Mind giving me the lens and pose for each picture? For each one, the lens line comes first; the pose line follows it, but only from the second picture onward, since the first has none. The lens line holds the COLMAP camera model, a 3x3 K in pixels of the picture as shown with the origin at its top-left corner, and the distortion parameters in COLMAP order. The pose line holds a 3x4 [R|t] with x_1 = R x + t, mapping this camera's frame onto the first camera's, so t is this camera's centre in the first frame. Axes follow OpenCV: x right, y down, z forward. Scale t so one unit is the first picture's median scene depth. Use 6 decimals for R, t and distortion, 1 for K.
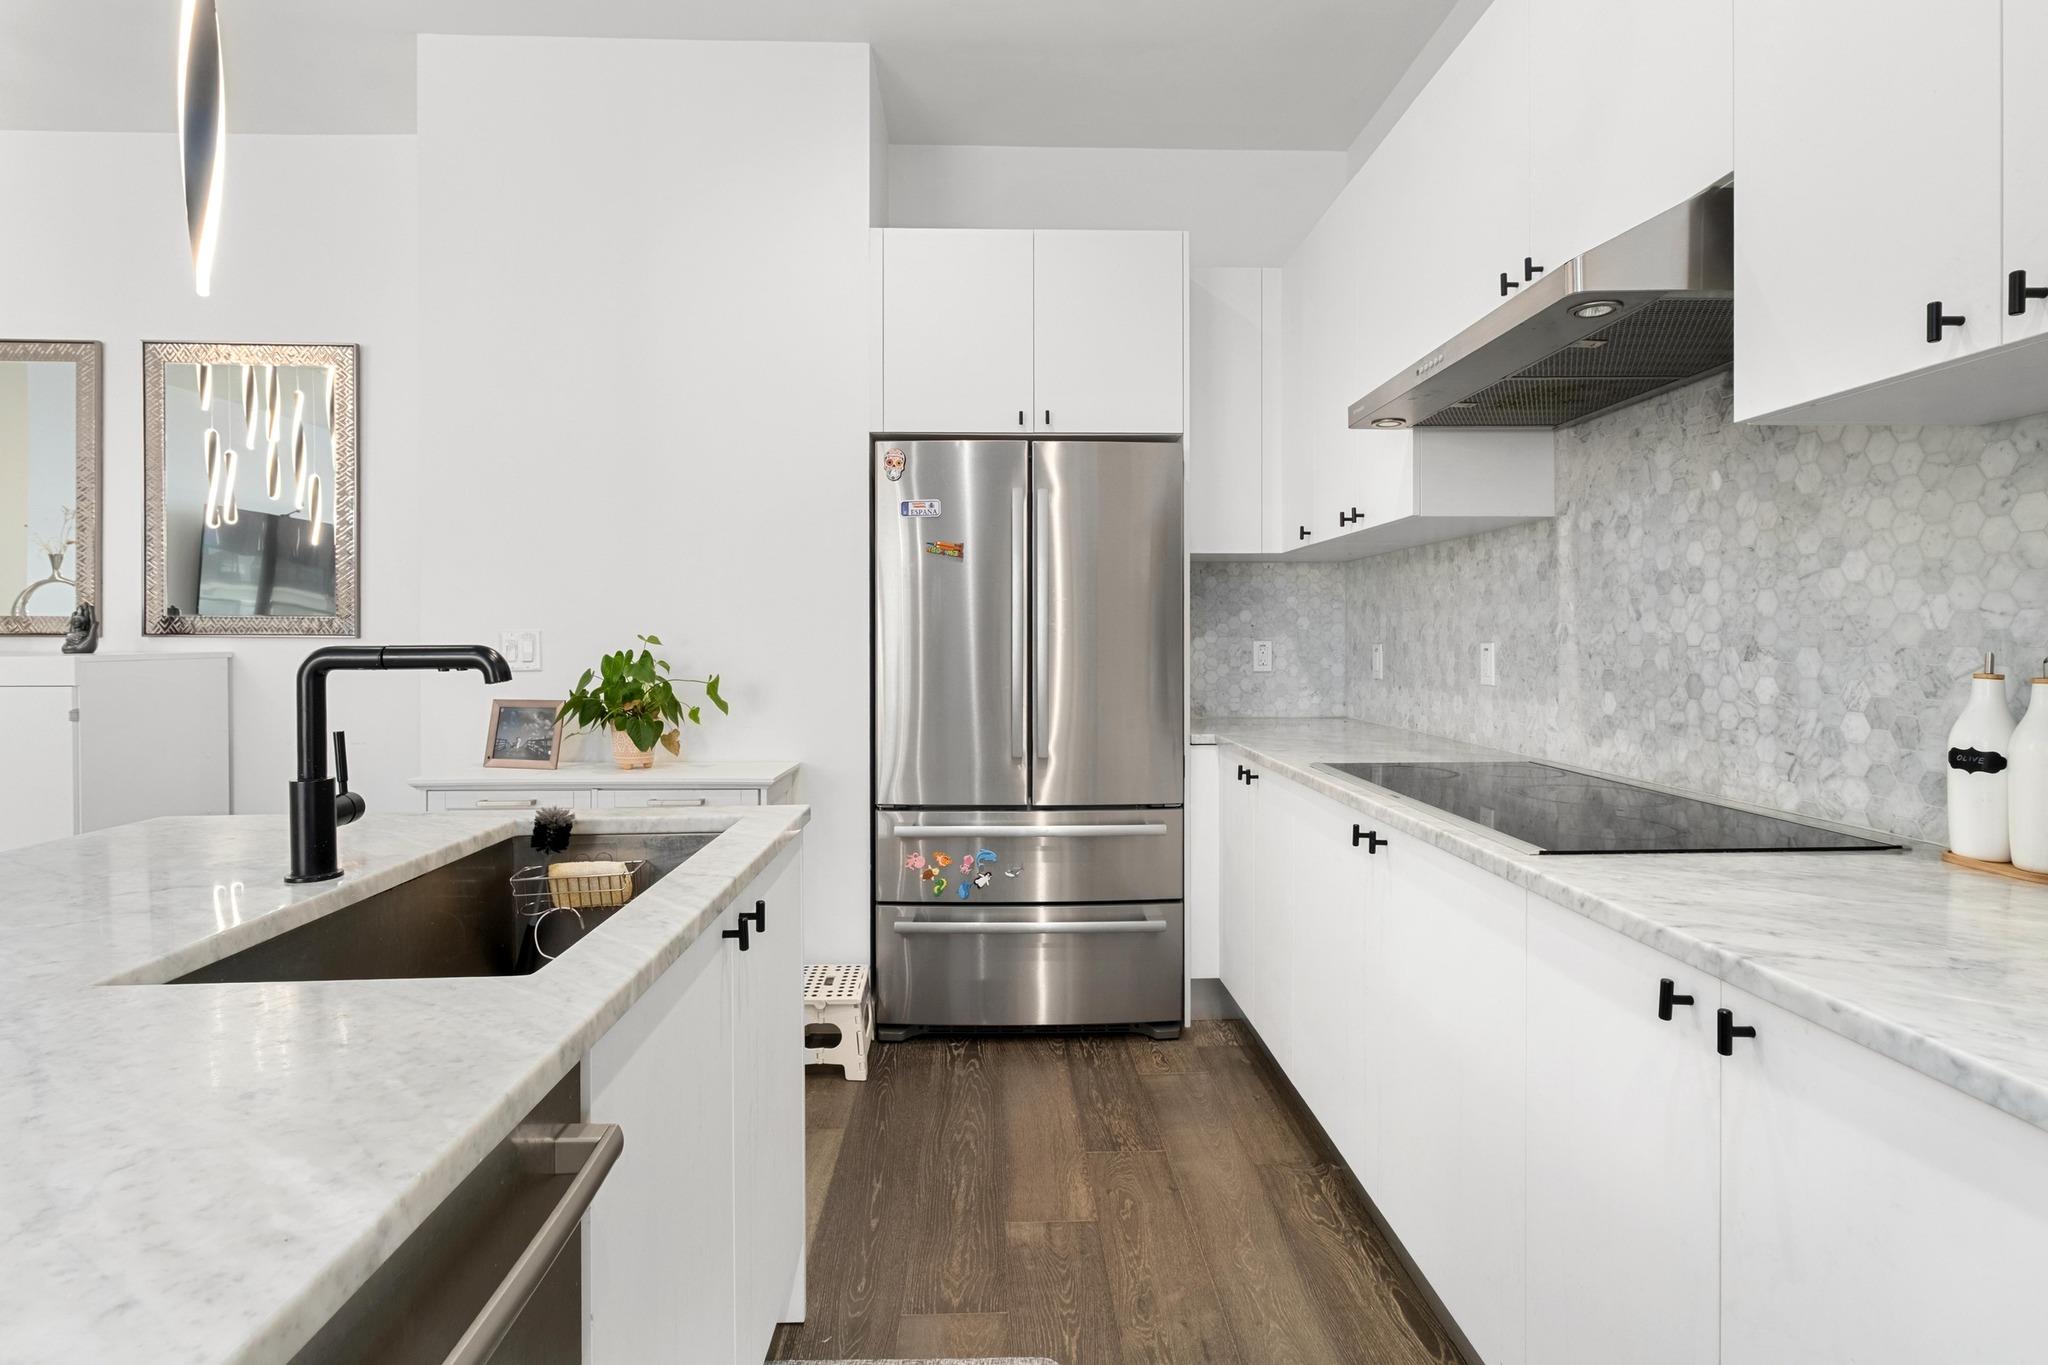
lens RADIAL K [[1004.1, 0, 1026.2], [0, 1004.1, 642.8], [0, 0, 1]] dist [-0.000304, 0.000039]
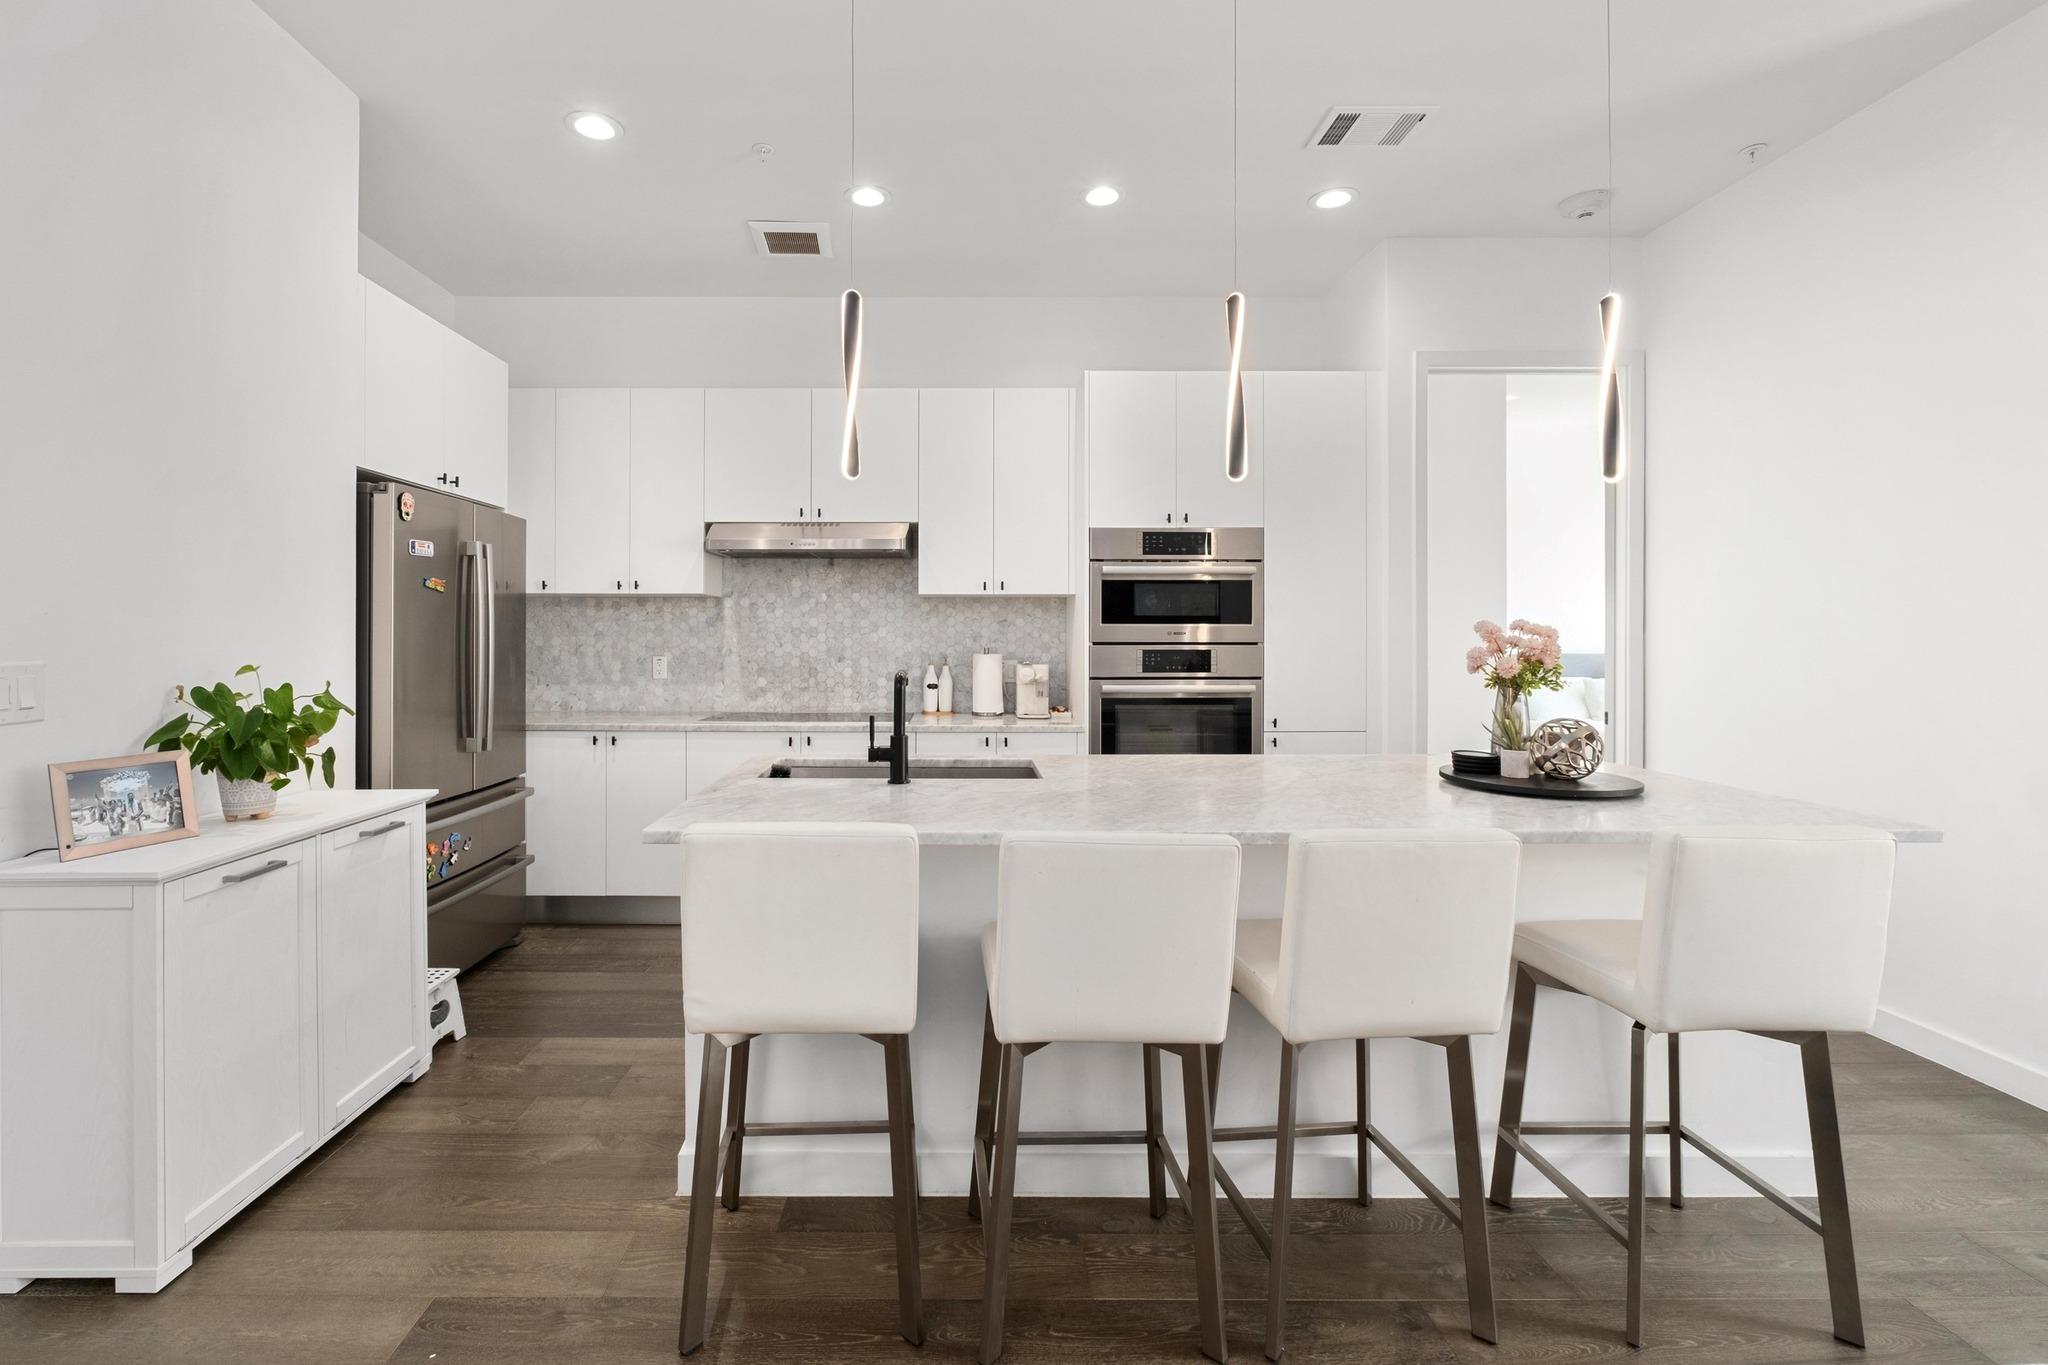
lens RADIAL K [[910.8, 0, 942.8], [0, 910.8, 634.9], [0, 0, 1]] dist [0.000008, 0.000104]
pose [[0.037902, 0.007940, 0.999250, -1.555113], [0.002624, 0.999964, -0.008045, -0.031784], [-0.999278, 0.002927, 0.037880, 0.507715]]
